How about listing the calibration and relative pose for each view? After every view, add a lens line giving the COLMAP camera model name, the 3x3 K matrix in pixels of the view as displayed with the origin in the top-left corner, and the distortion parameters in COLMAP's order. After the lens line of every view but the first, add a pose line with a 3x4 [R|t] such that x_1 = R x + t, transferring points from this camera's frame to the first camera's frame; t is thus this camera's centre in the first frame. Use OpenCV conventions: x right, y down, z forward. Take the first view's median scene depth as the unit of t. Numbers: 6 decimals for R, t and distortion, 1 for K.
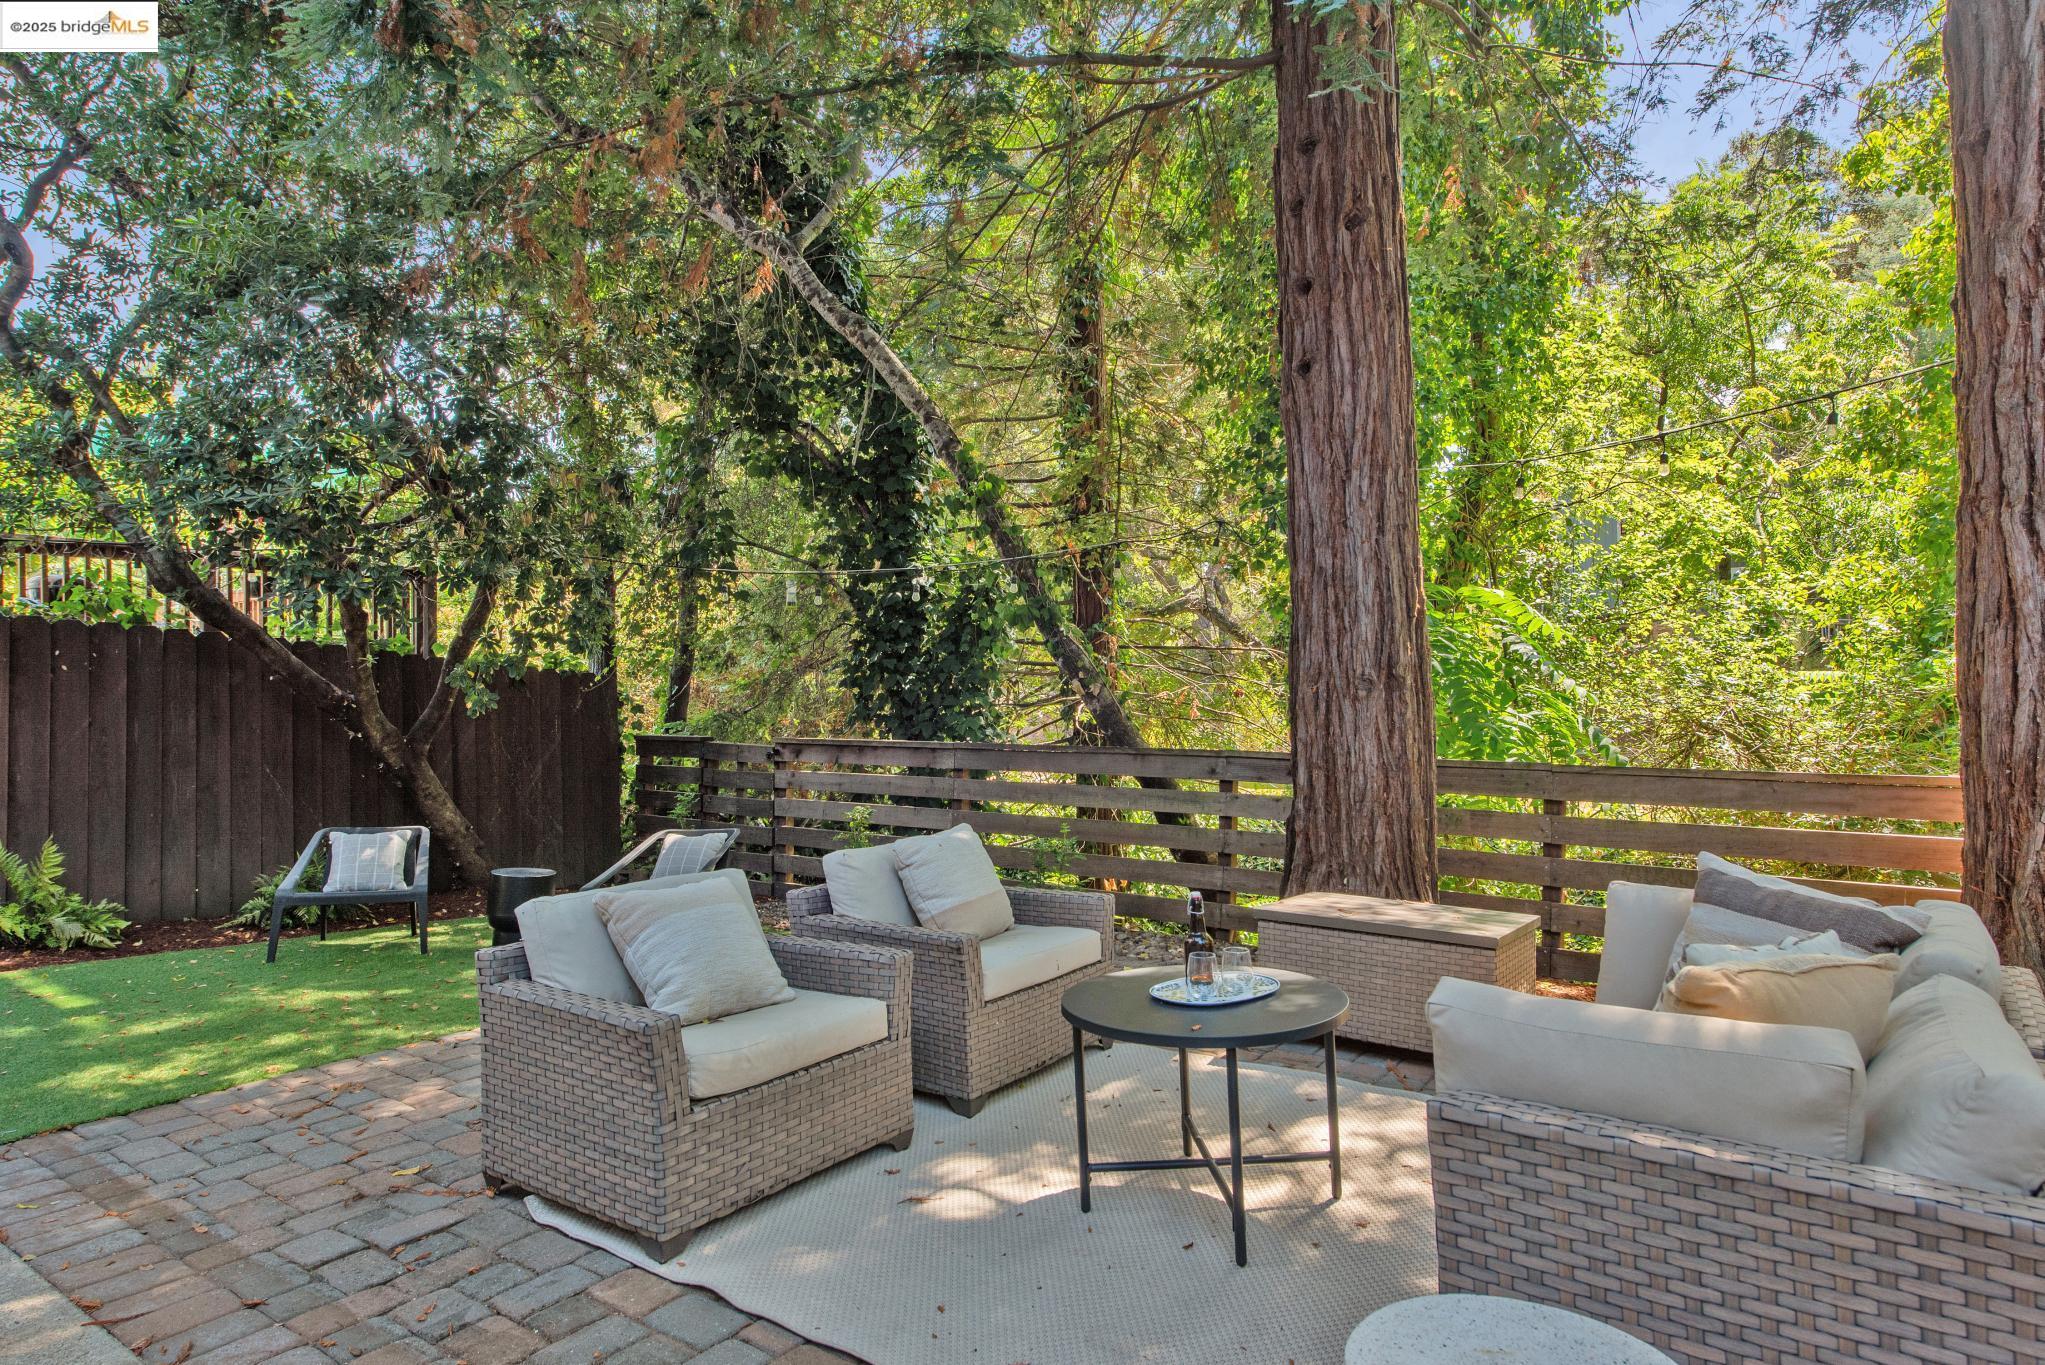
lens RADIAL K [[1104.0, 0, 1022.5], [0, 1104.0, 682.5], [0, 0, 1]] dist [0.011923, -0.000353]
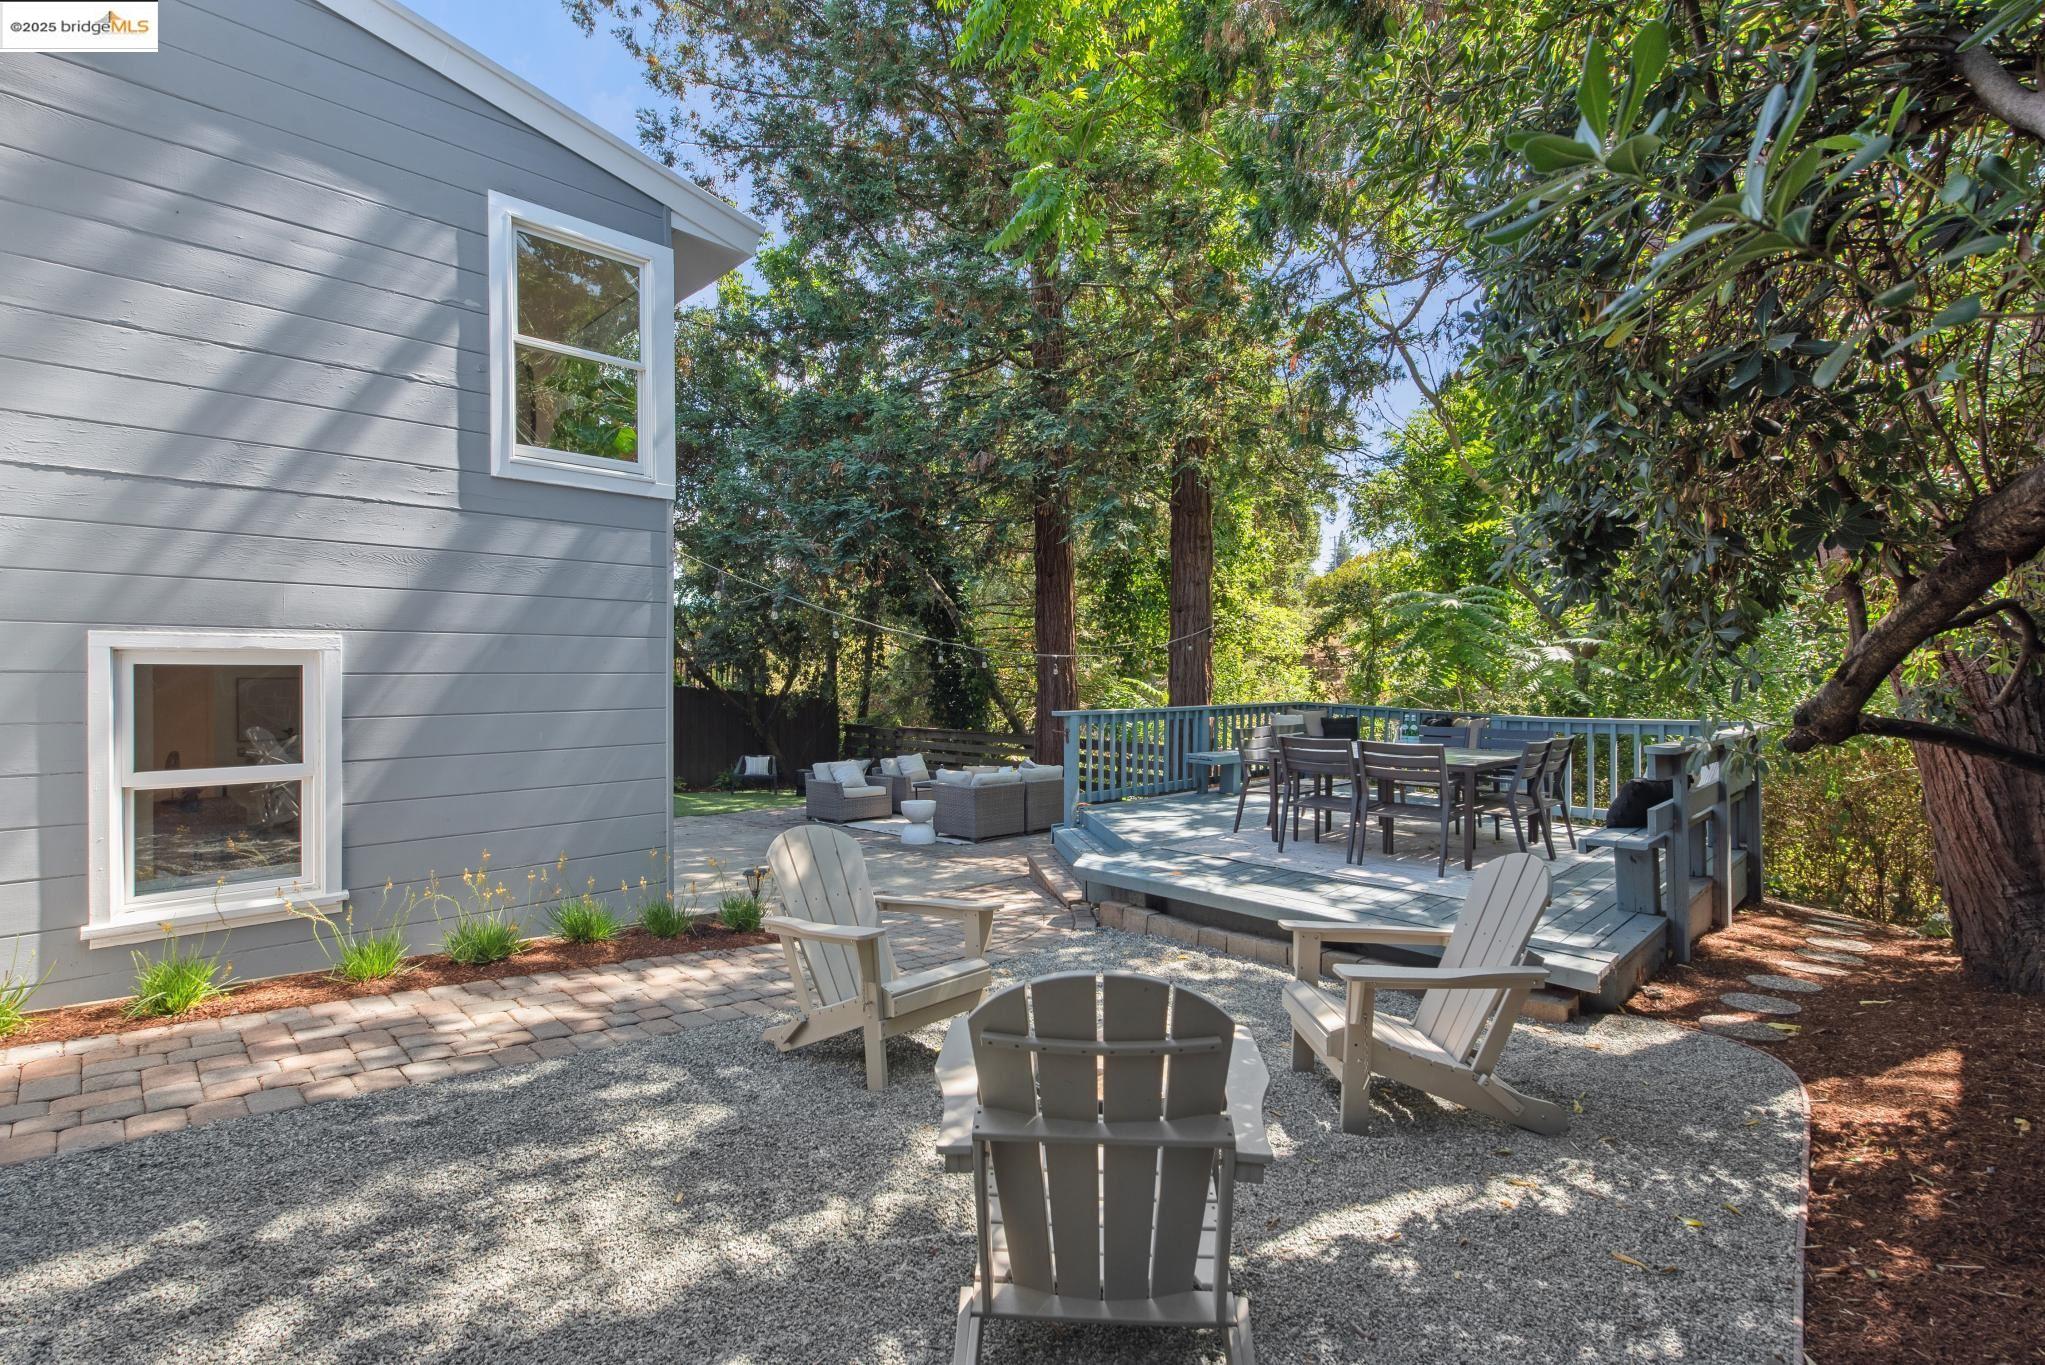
lens RADIAL K [[890.5, 0, 1029.4], [0, 890.5, 673.5], [0, 0, 1]] dist [0.008625, -0.000738]
pose [[0.989298, 0.005258, -0.145813, 0.446409], [-0.003845, 0.999943, 0.009971, -0.109596], [0.145857, -0.009303, 0.989262, -1.165680]]
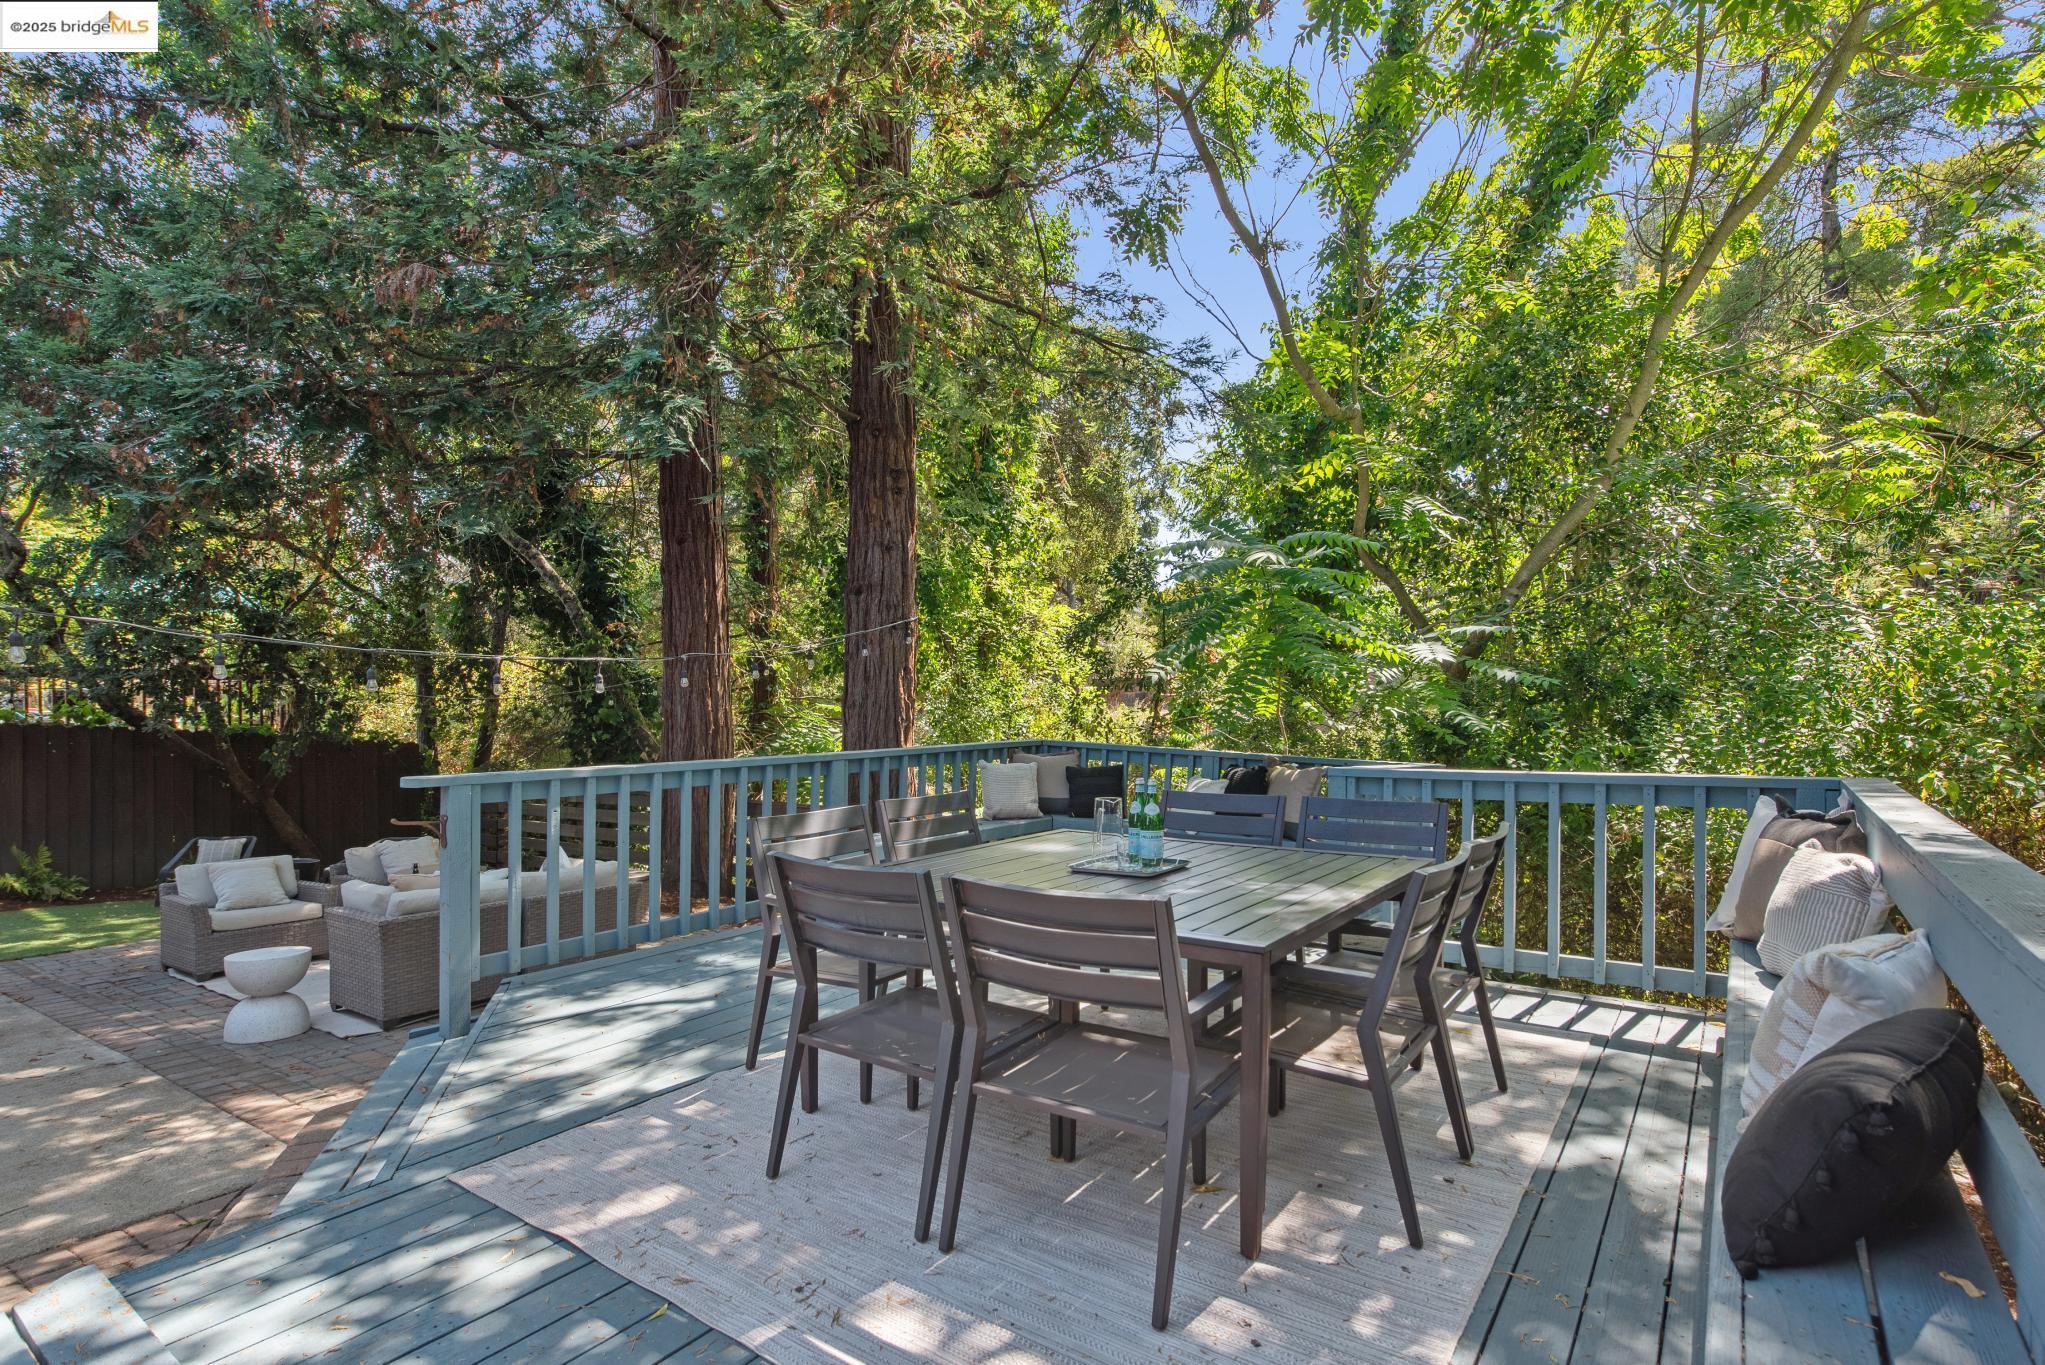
lens RADIAL K [[942.2, 0, 1040.4], [0, 942.2, 693.9], [0, 0, 1]] dist [0.030524, -0.025434]
pose [[0.999624, -0.001630, 0.027382, 0.658873], [0.001622, 0.999999, 0.000330, -0.095374], [-0.027382, -0.000285, 0.999625, -0.555598]]
